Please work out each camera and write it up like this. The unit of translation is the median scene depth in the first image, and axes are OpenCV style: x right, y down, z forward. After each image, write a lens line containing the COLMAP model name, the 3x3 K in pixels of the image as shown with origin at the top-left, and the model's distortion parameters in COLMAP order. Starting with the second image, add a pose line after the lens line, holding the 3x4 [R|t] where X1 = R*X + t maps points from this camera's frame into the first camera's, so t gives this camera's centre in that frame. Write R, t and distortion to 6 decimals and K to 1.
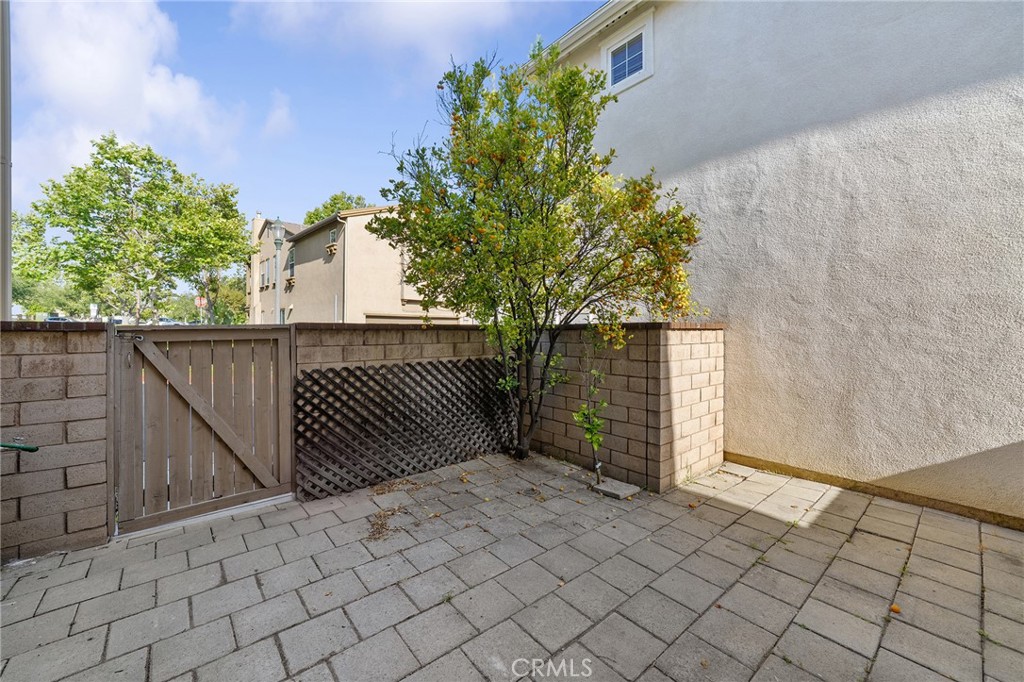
lens RADIAL K [[394.1, 0, 504.3], [0, 394.1, 327.1], [0, 0, 1]] dist [-0.003151, -0.000282]
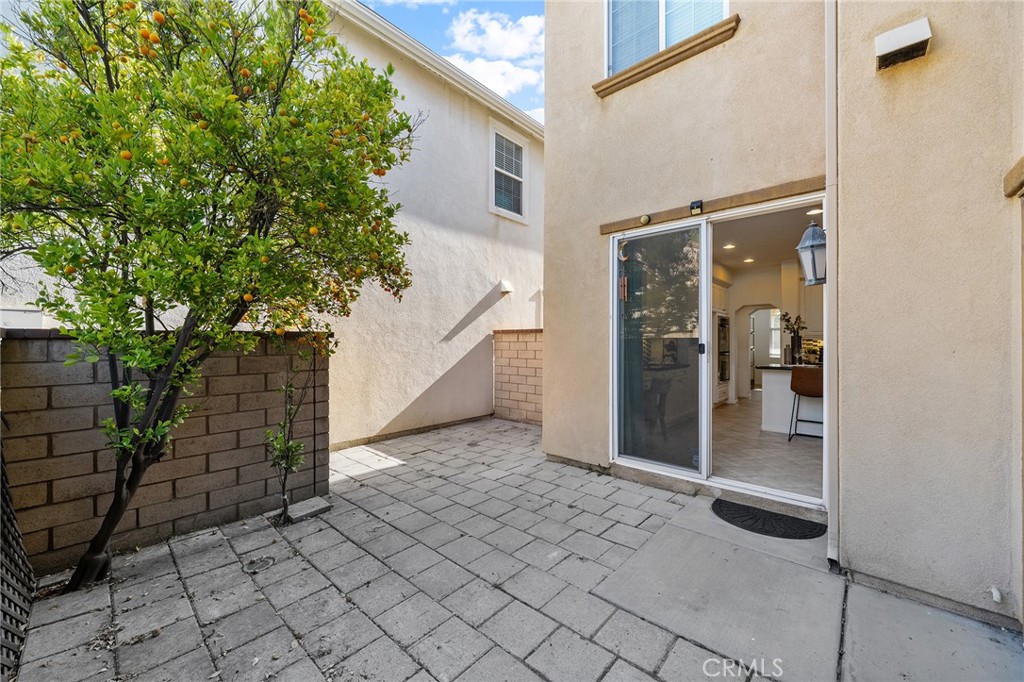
lens RADIAL K [[394.1, 0, 513.0], [0, 394.1, 341.6], [0, 0, 1]] dist [-0.003151, -0.000282]
pose [[-0.148303, 0.001265, 0.988941, -0.797190], [0.000021, 0.999999, -0.001276, 0.017847], [-0.988942, -0.000168, -0.148303, 0.733899]]
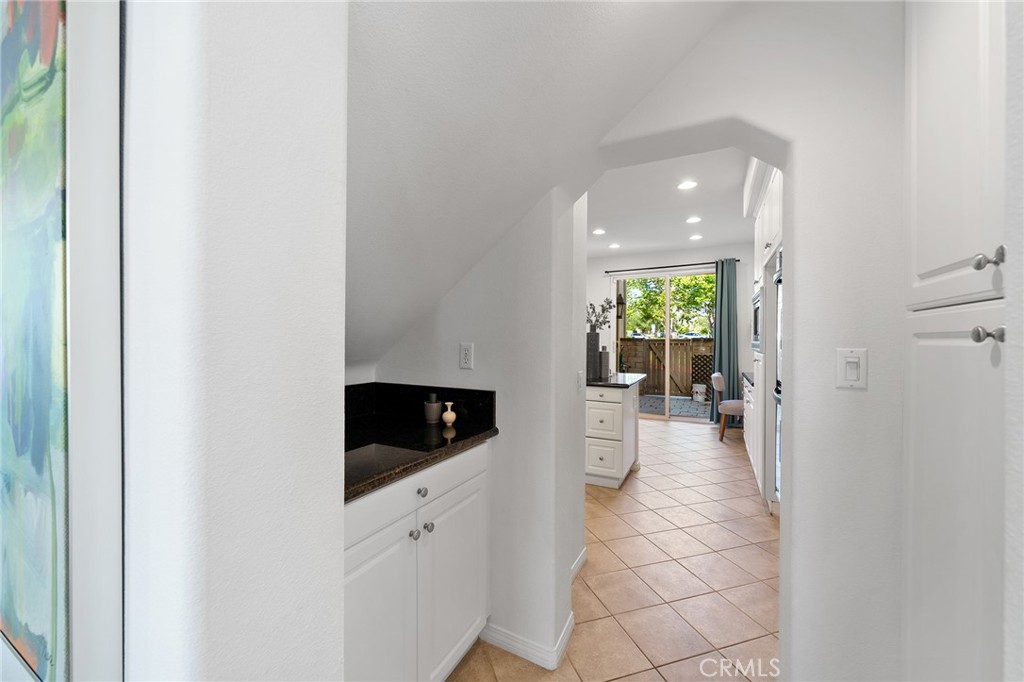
lens RADIAL K [[394.1, 0, 509.3], [0, 394.1, 340.9], [0, 0, 1]] dist [-0.003151, -0.000282]
pose [[0.395675, 0.004349, -0.918380, 0.842350], [-0.002739, 0.999990, 0.003555, 0.002811], [0.918387, 0.001109, 0.395683, -0.724697]]
